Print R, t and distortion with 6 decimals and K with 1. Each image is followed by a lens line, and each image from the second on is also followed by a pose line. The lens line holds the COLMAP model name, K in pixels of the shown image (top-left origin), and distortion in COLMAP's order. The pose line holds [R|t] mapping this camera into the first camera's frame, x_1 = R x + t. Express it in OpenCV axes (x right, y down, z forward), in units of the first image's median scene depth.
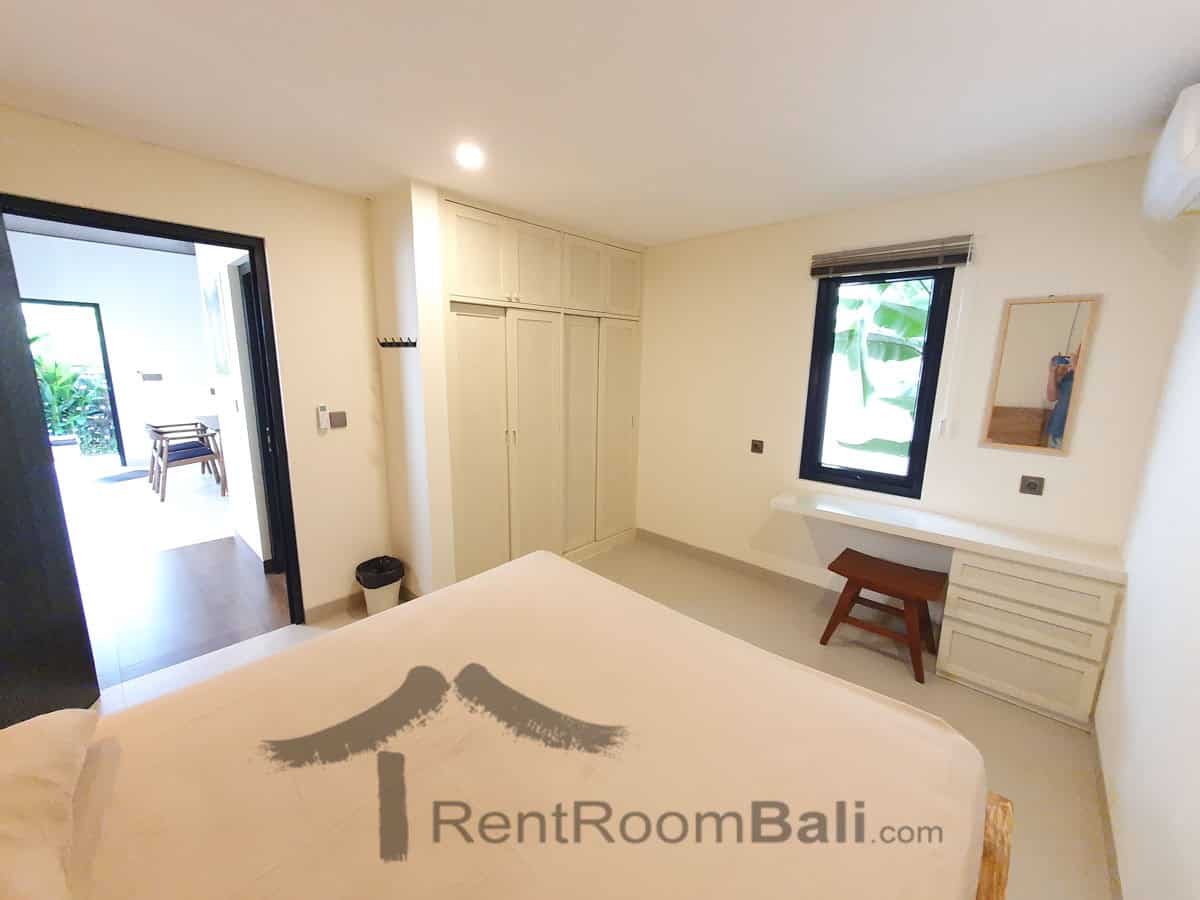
lens RADIAL K [[471.3, 0, 602.3], [0, 471.3, 449.6], [0, 0, 1]] dist [0.000497, 0.000112]
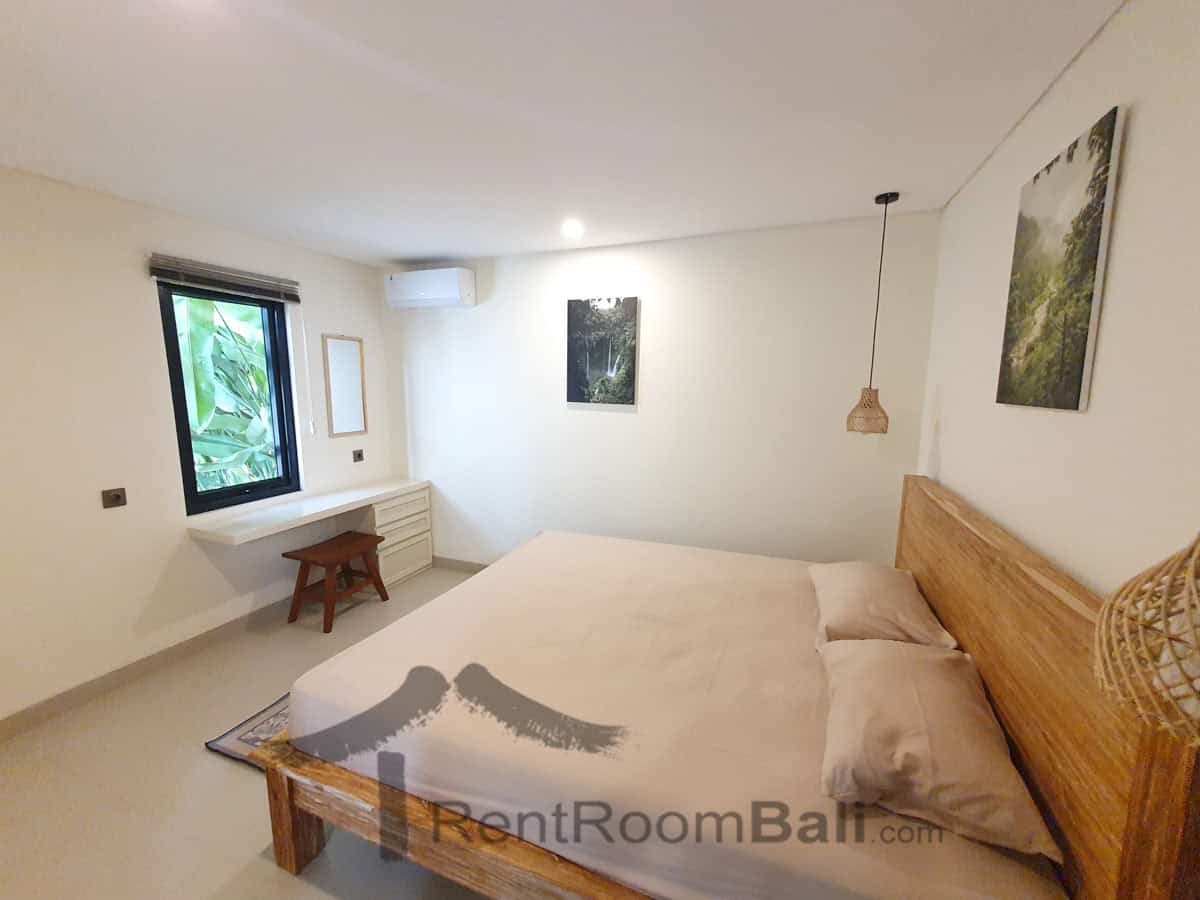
lens RADIAL K [[471.3, 0, 602.3], [0, 471.3, 449.6], [0, 0, 1]] dist [0.000497, 0.000112]
pose [[-0.368650, -0.146973, 0.917876, -0.747159], [0.167881, 0.960658, 0.221250, -0.140572], [-0.914283, 0.235658, -0.329473, 0.700604]]
